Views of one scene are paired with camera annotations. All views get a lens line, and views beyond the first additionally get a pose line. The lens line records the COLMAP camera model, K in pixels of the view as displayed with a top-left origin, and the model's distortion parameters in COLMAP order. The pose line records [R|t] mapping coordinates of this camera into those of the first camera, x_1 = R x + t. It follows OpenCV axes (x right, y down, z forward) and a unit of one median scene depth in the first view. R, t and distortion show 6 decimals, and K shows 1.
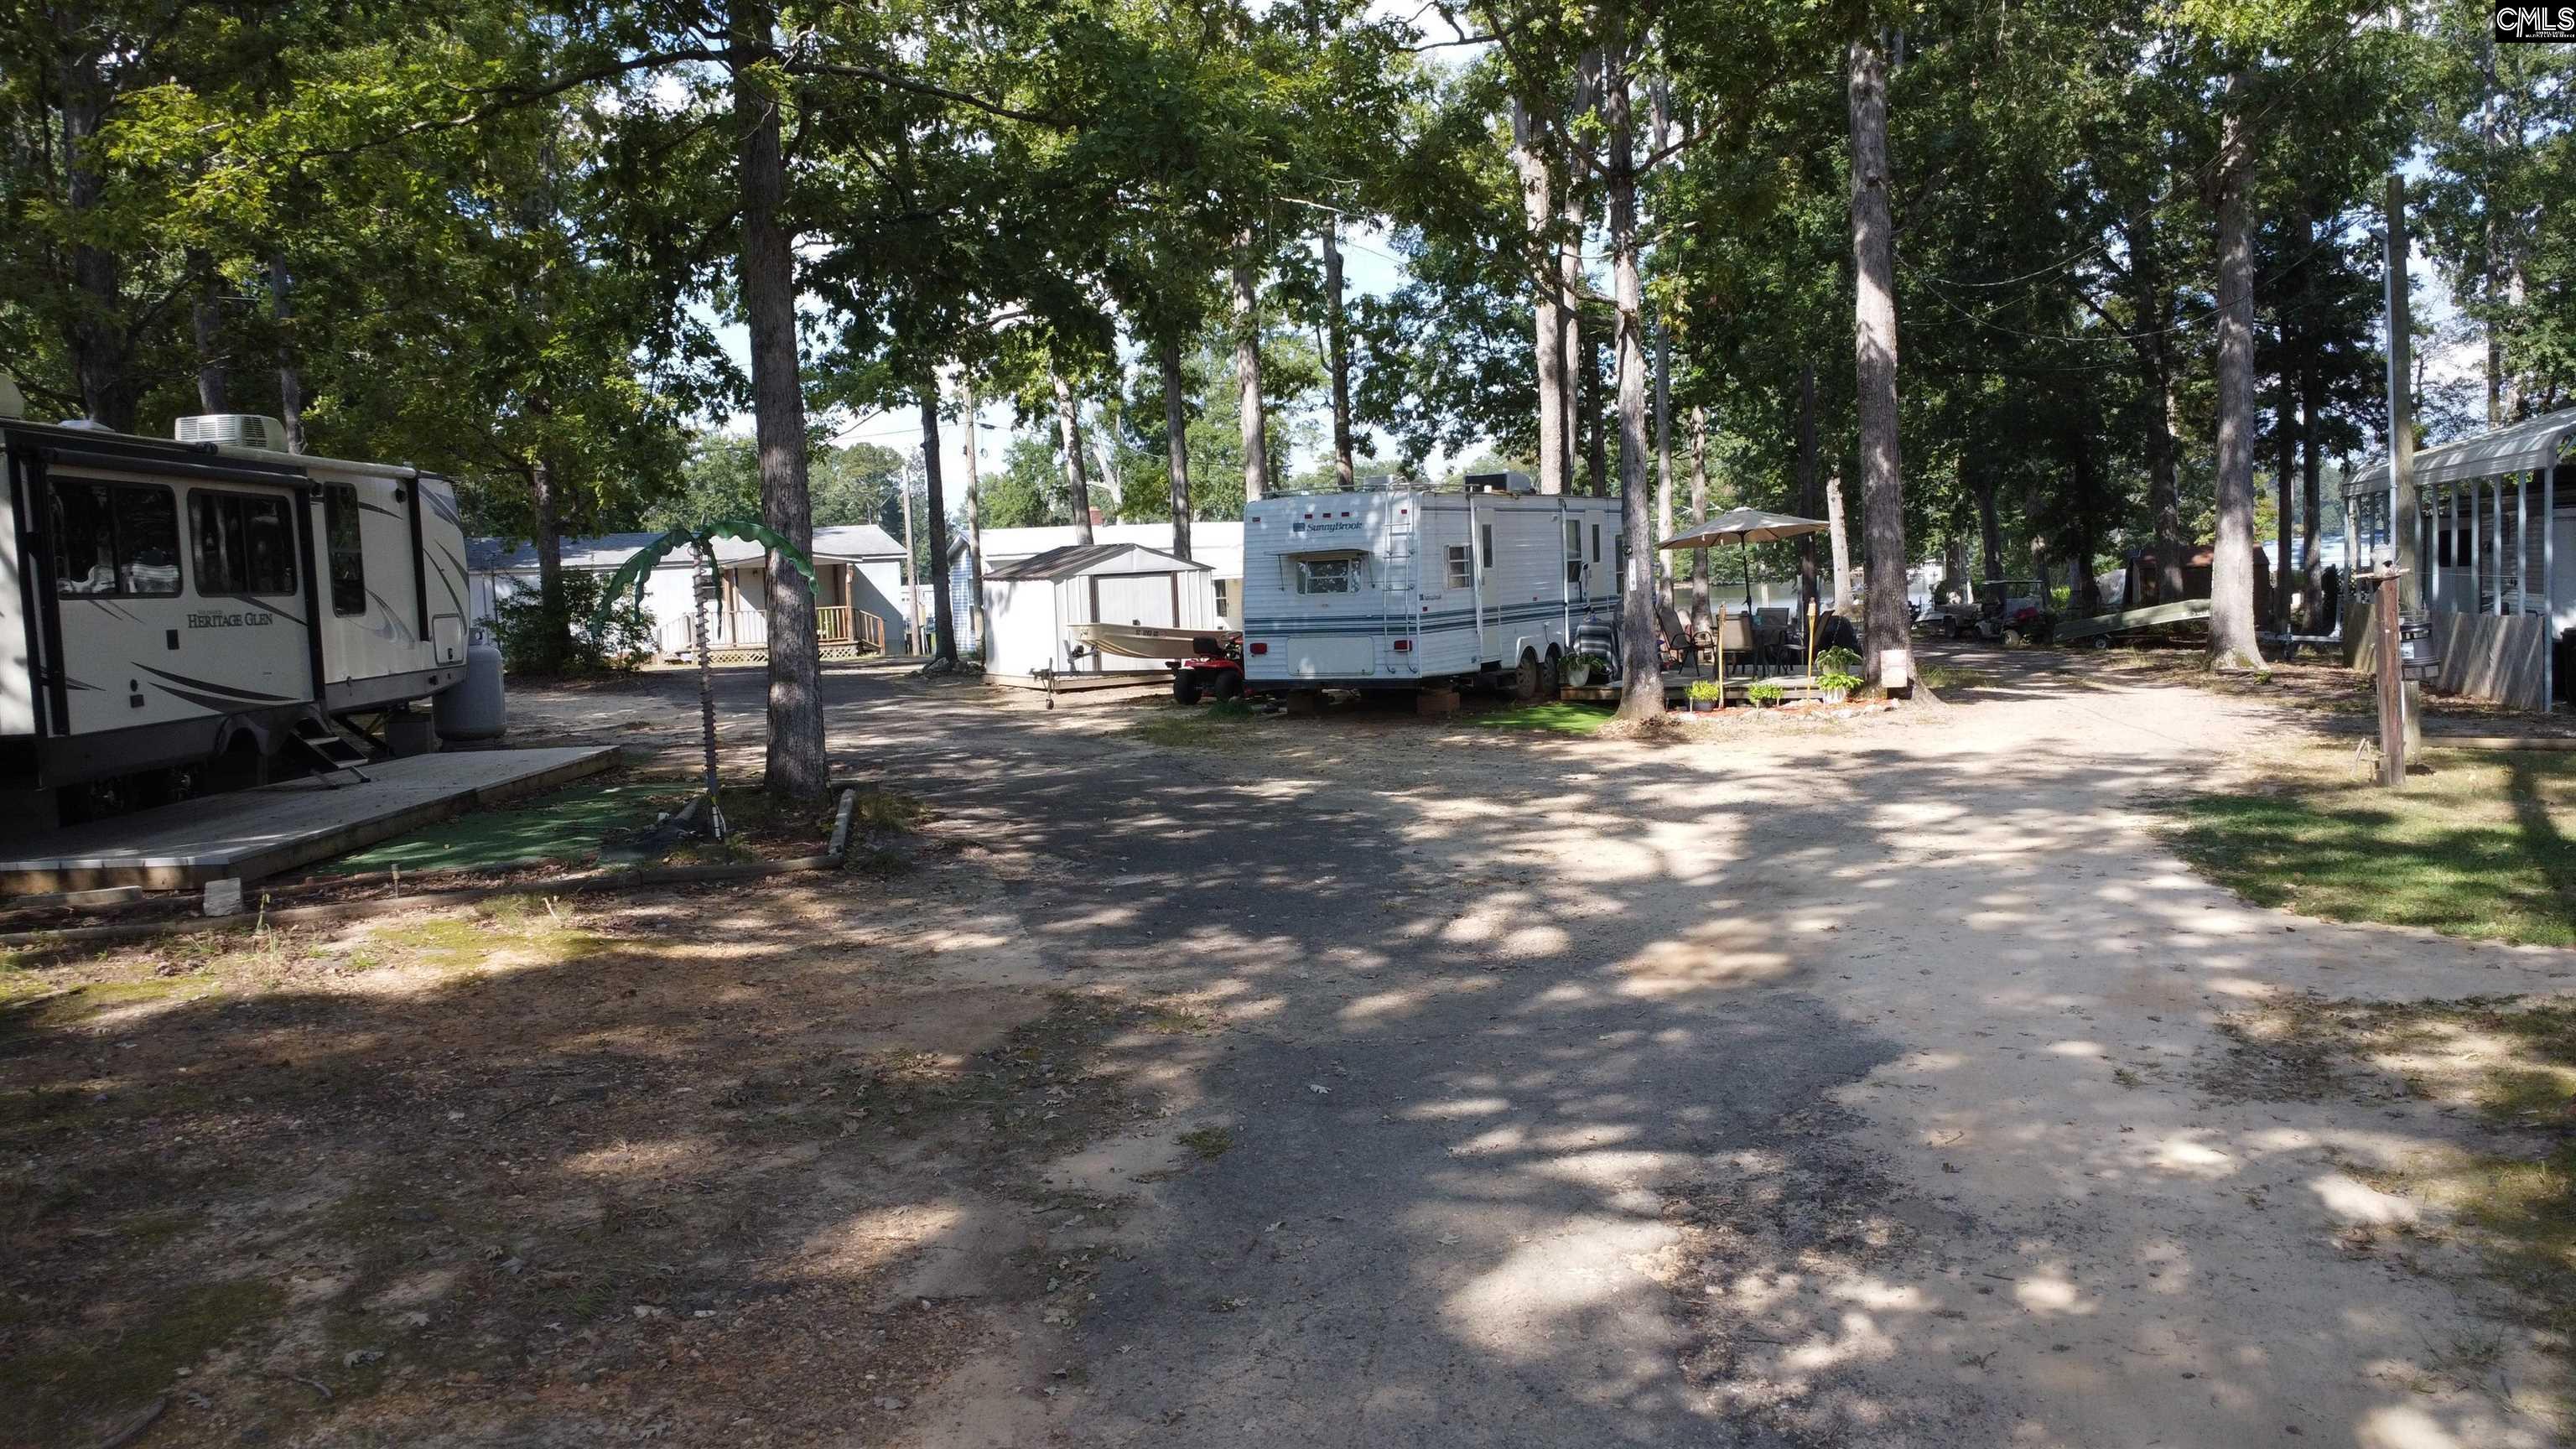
lens RADIAL K [[1931.0, 0, 1298.2], [0, 1931.0, 715.3], [0, 0, 1]] dist [0.005940, 0.002512]
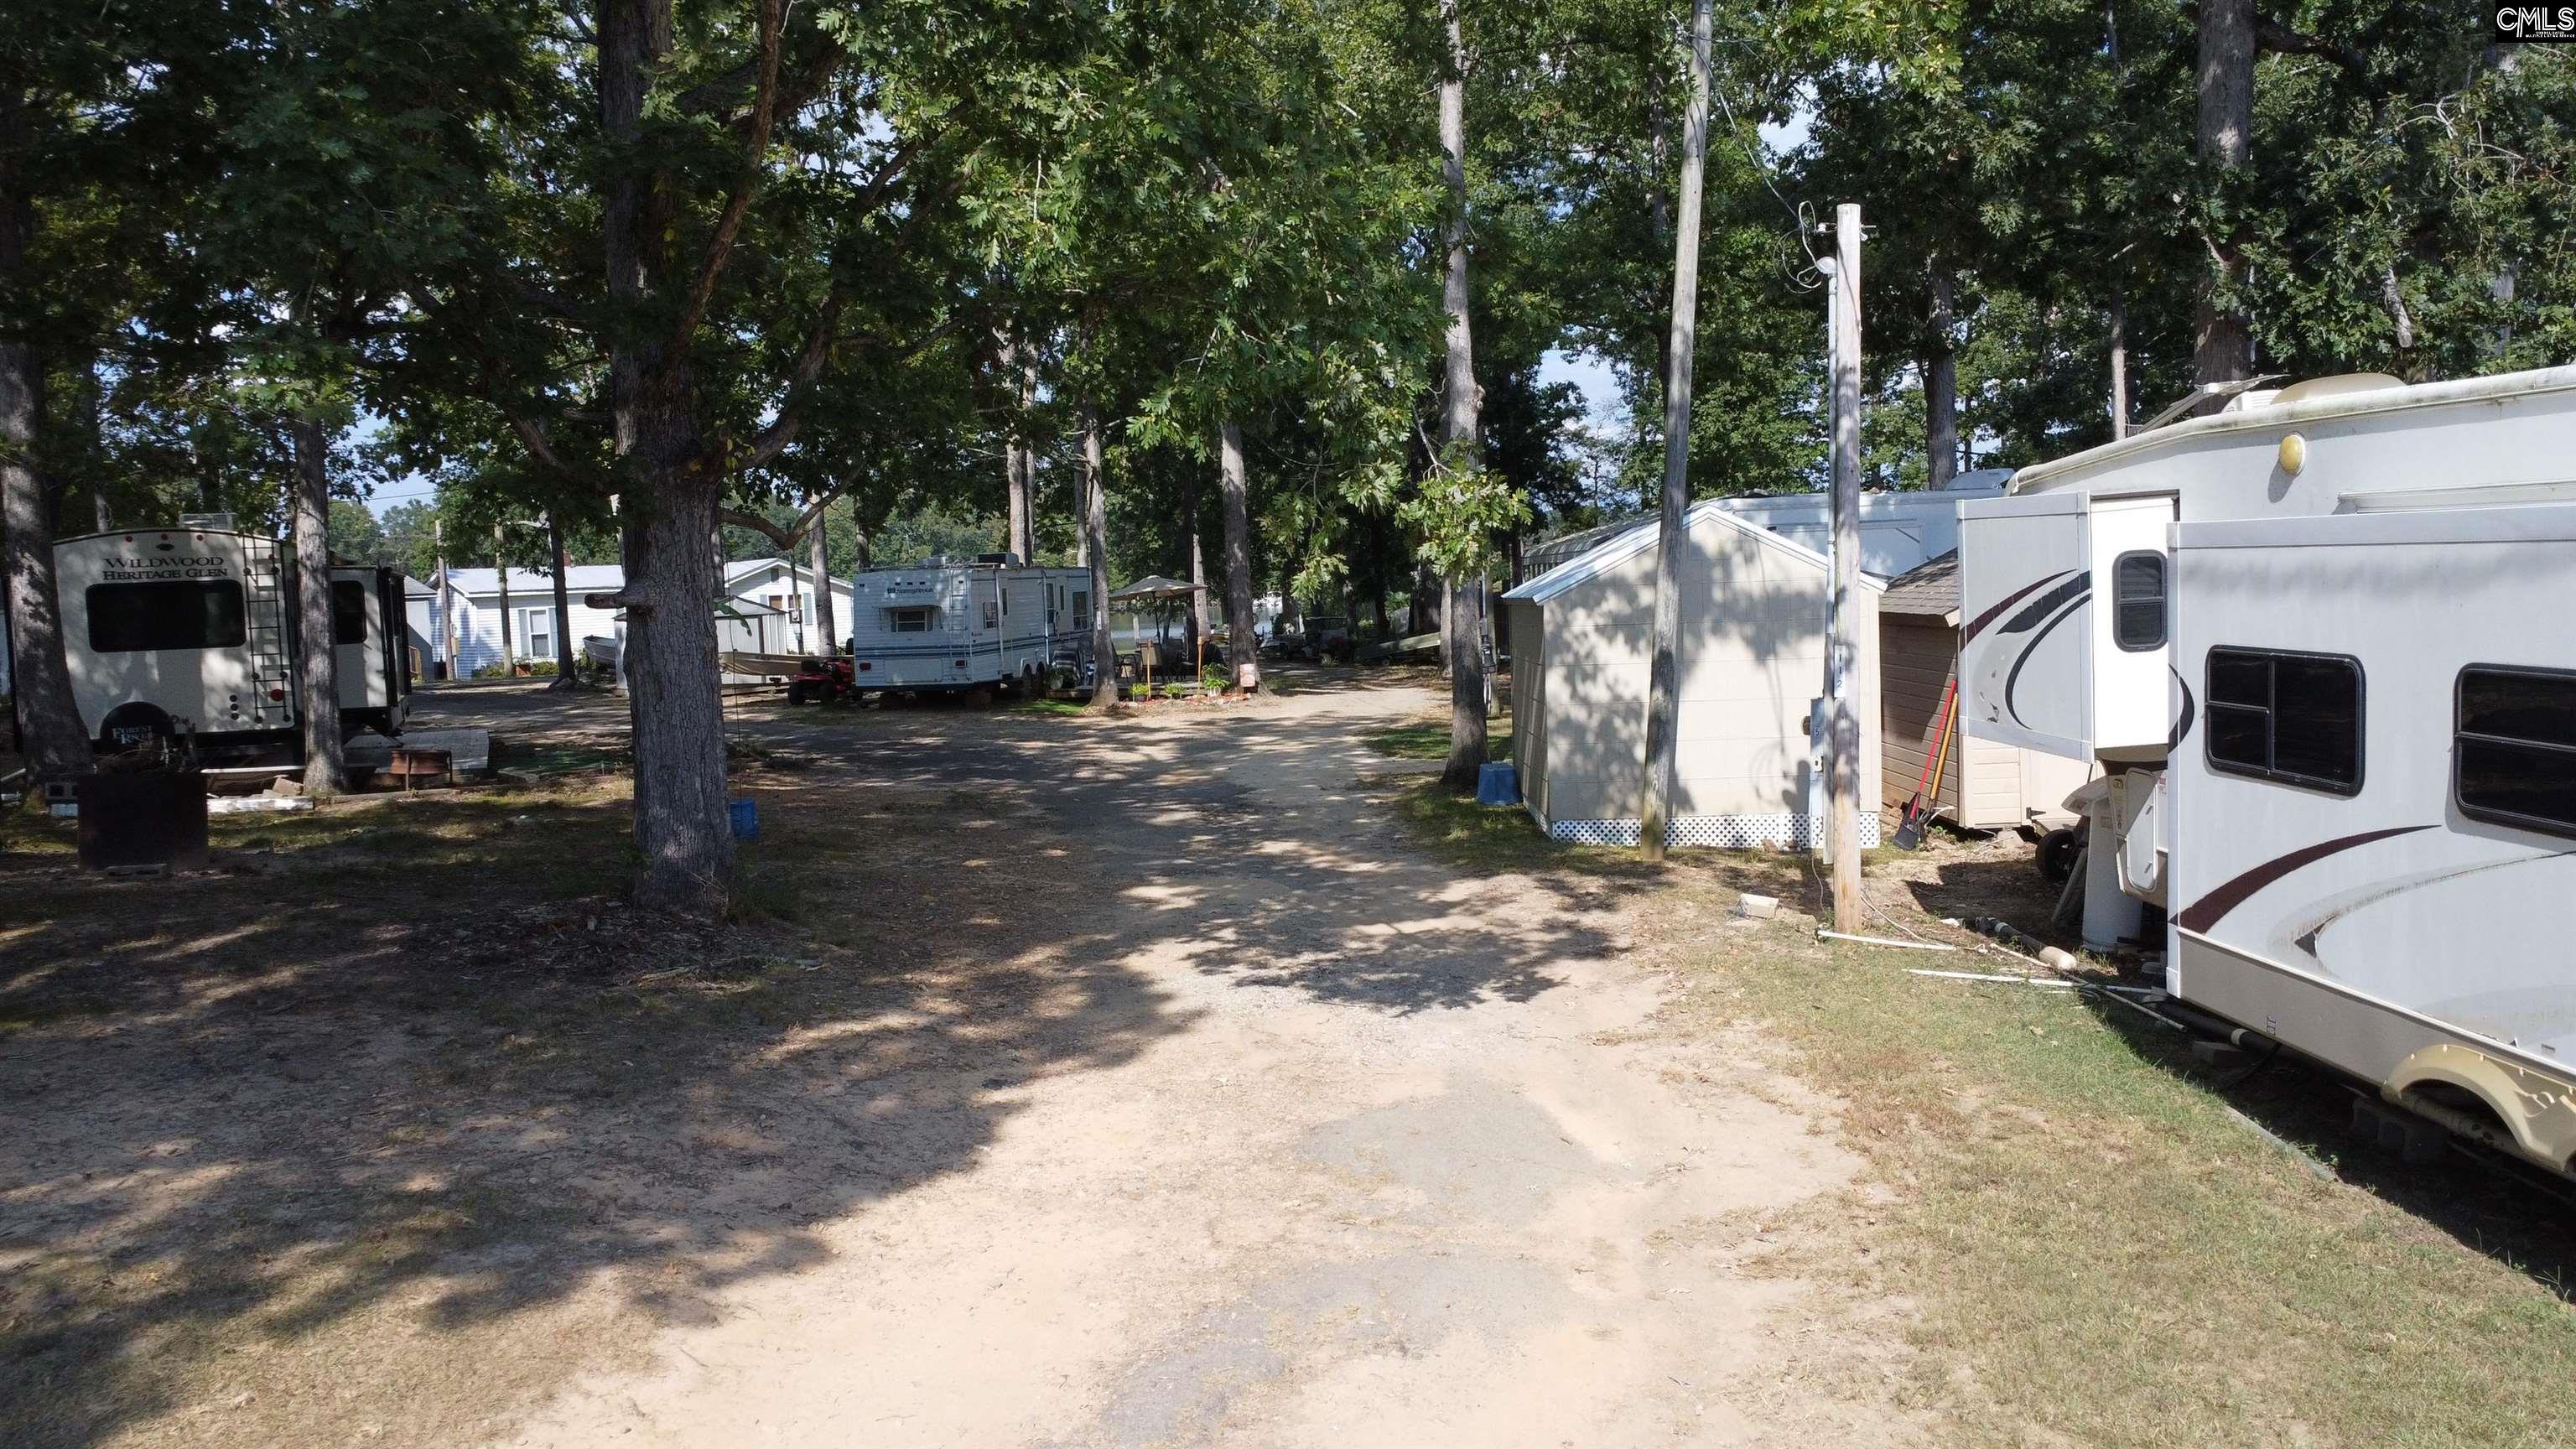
lens RADIAL K [[1931.0, 0, 1298.2], [0, 1931.0, 715.3], [0, 0, 1]] dist [0.005940, 0.002512]
pose [[0.946648, -0.016311, 0.321857, -0.193353], [0.020806, 0.999728, -0.010531, 0.029418], [-0.321597, 0.016665, 0.946730, -0.613406]]
